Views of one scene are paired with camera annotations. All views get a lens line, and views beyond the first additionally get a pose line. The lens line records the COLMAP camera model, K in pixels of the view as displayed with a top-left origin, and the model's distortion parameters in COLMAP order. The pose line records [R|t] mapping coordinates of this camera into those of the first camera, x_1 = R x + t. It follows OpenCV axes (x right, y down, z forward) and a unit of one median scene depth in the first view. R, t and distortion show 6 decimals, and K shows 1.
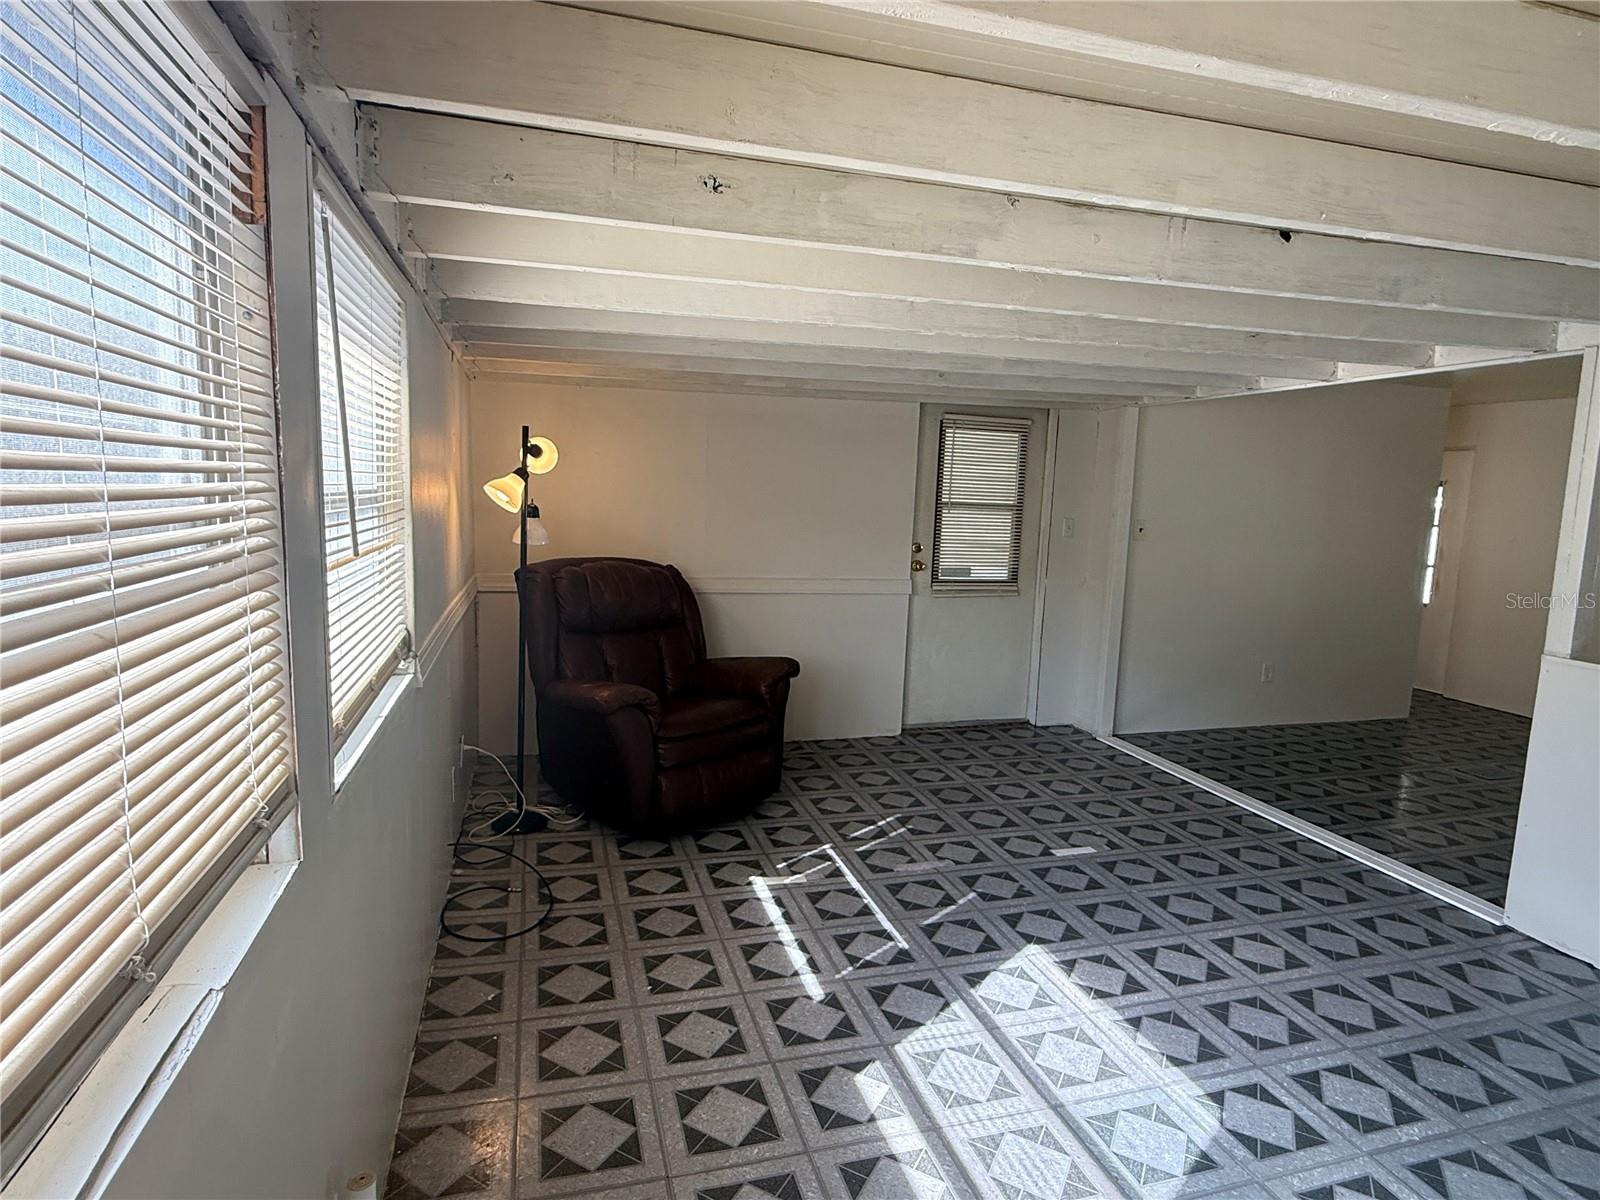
lens RADIAL K [[863.3, 0, 794.6], [0, 863.3, 598.6], [0, 0, 1]] dist [-0.002277, 0.001238]
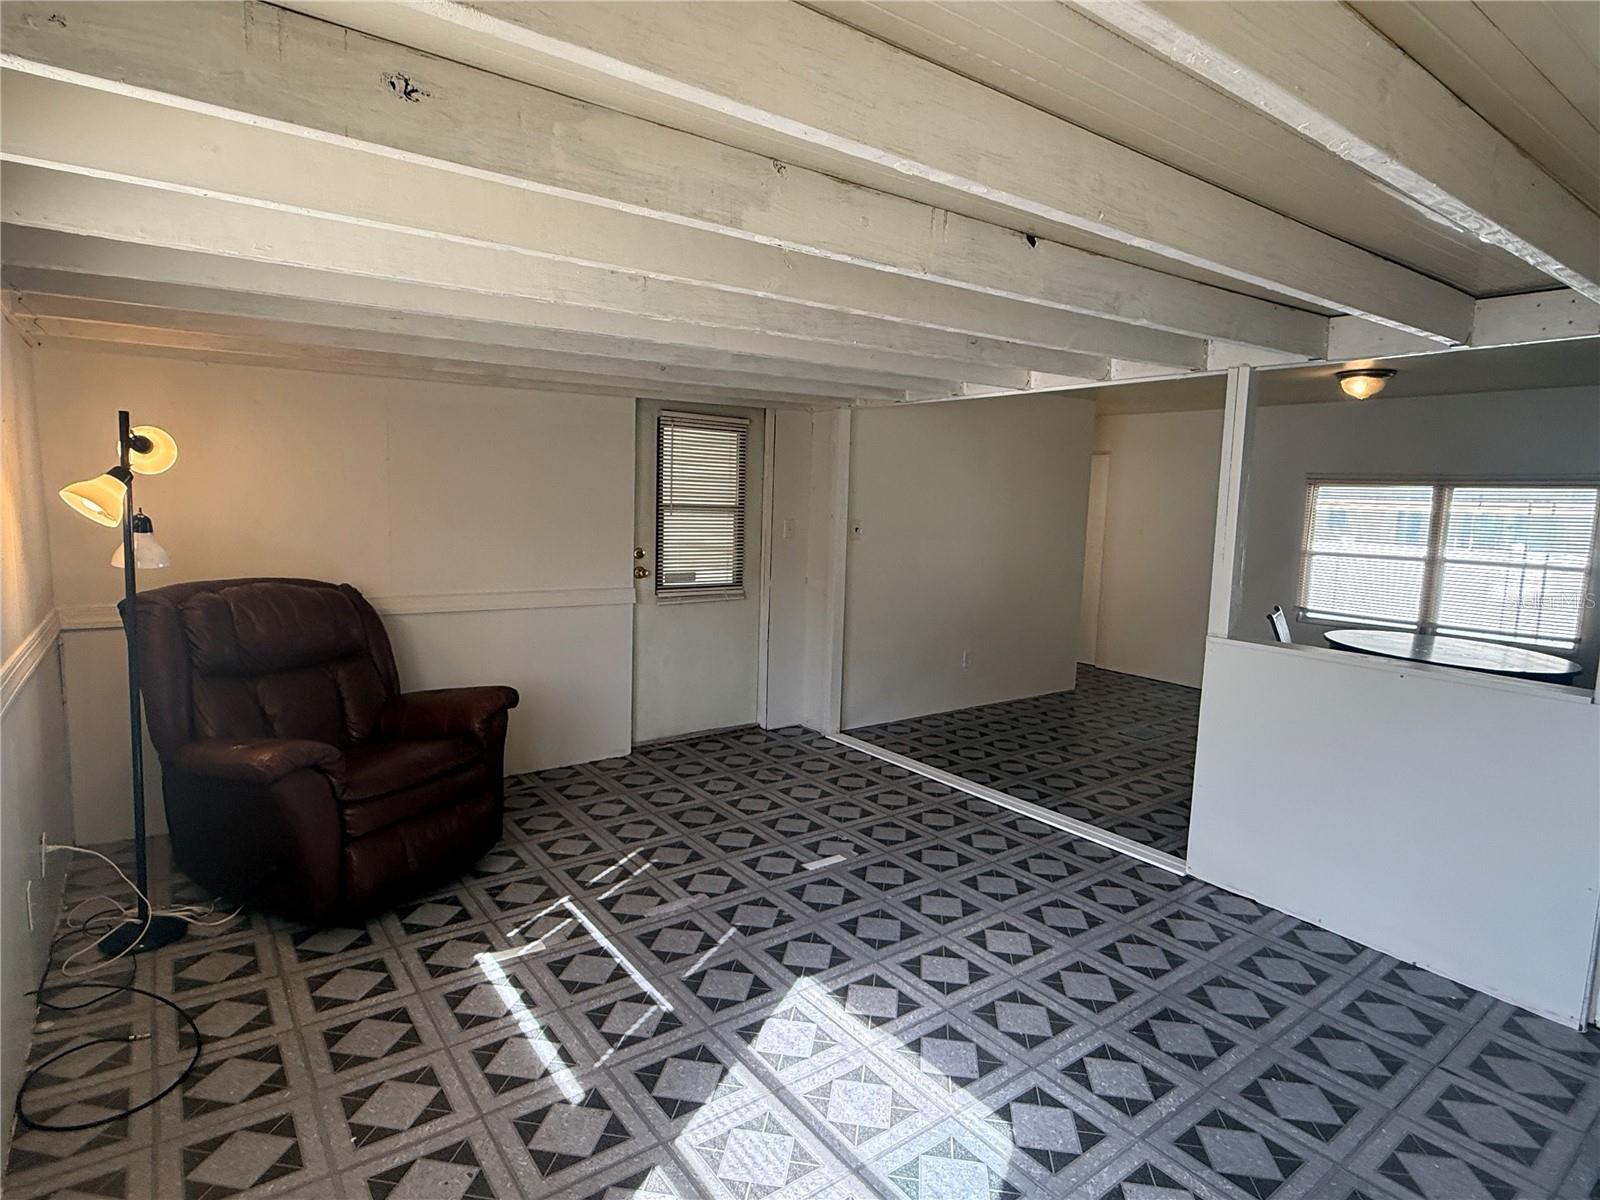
lens RADIAL K [[863.3, 0, 801.2], [0, 863.3, 600.8], [0, 0, 1]] dist [-0.002277, 0.001238]
pose [[0.938498, -0.047204, 0.342042, -0.025312], [0.045227, 0.998882, 0.013757, -0.020381], [-0.342309, 0.002559, 0.939584, 0.101854]]
